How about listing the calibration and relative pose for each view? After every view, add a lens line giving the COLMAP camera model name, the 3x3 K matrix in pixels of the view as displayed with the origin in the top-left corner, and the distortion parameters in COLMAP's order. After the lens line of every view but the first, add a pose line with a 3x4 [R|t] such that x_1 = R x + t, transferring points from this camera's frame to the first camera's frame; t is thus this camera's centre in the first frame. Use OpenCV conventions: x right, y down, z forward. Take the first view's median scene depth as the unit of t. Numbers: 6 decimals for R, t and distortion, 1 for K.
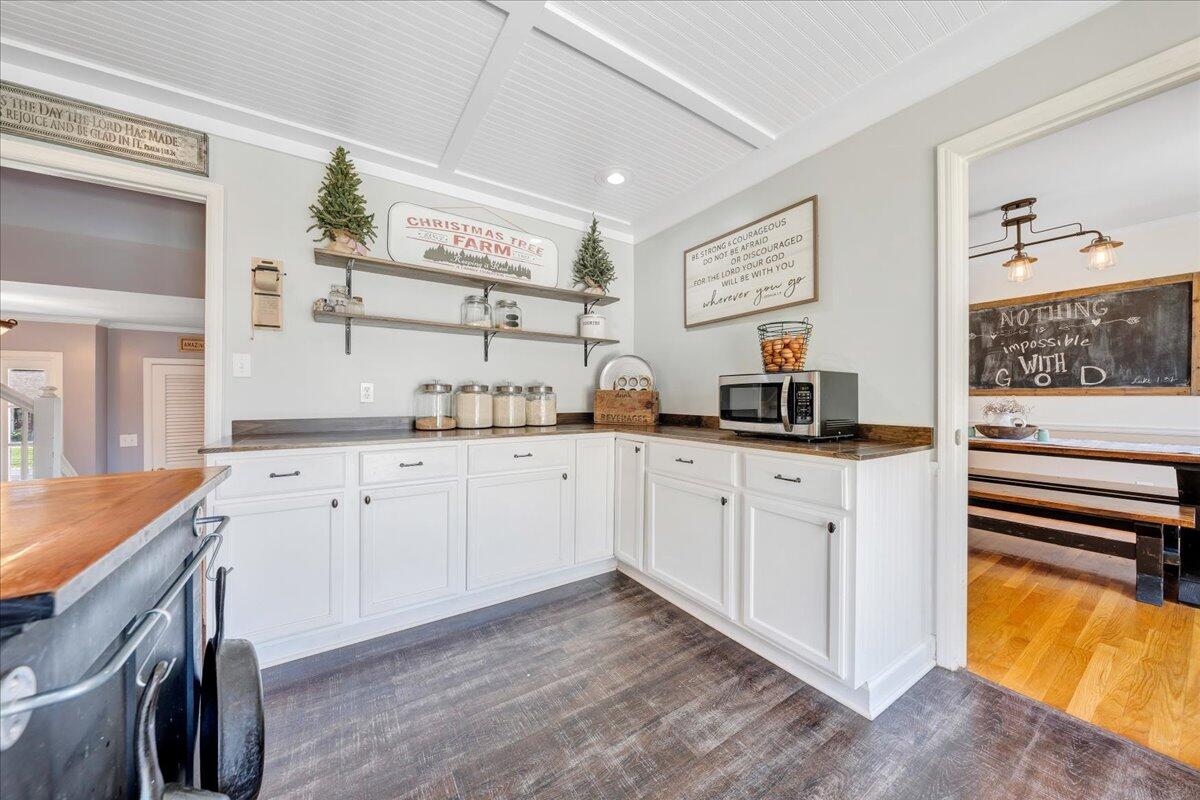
lens RADIAL K [[415.2, 0, 601.6], [0, 415.2, 394.8], [0, 0, 1]] dist [-0.002613, -0.000259]
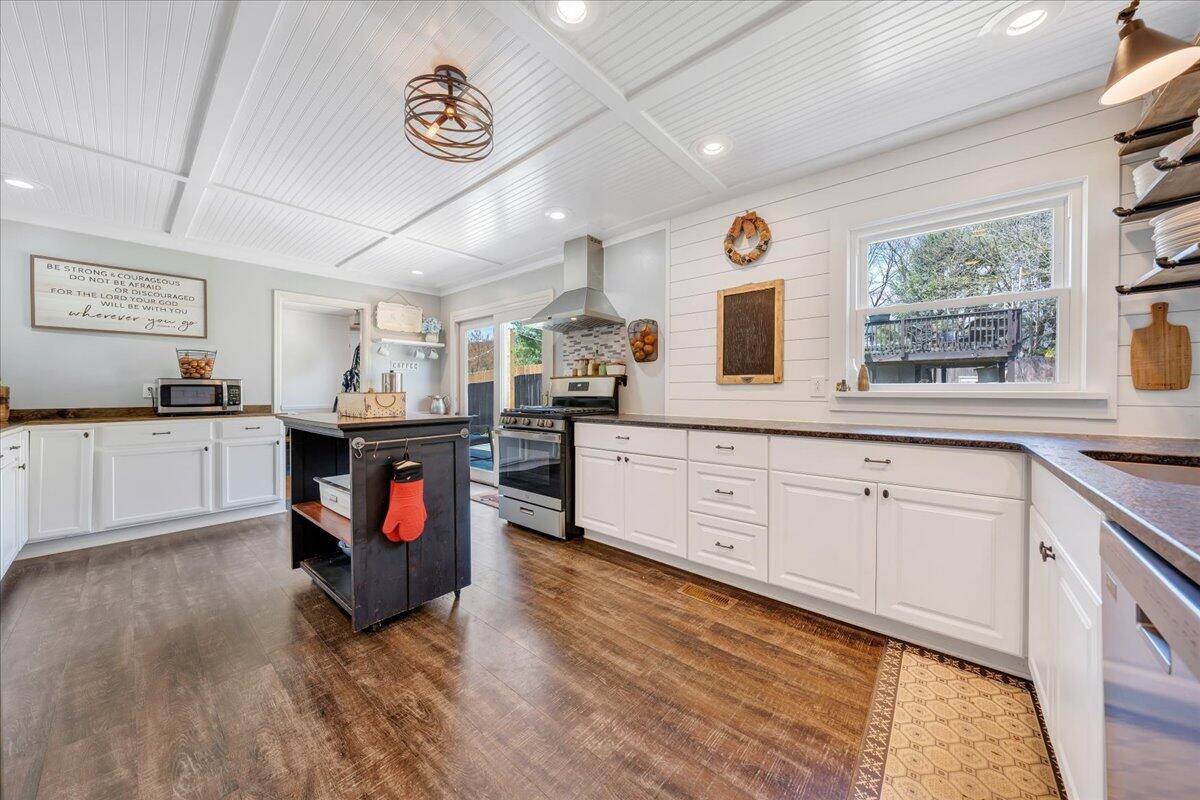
lens RADIAL K [[415.2, 0, 601.6], [0, 415.2, 394.8], [0, 0, 1]] dist [-0.002613, -0.000259]
pose [[-0.268523, -0.006755, 0.963250, -1.759060], [-0.005592, 0.999969, 0.005453, -0.002971], [-0.963257, -0.003922, -0.268553, -0.176000]]
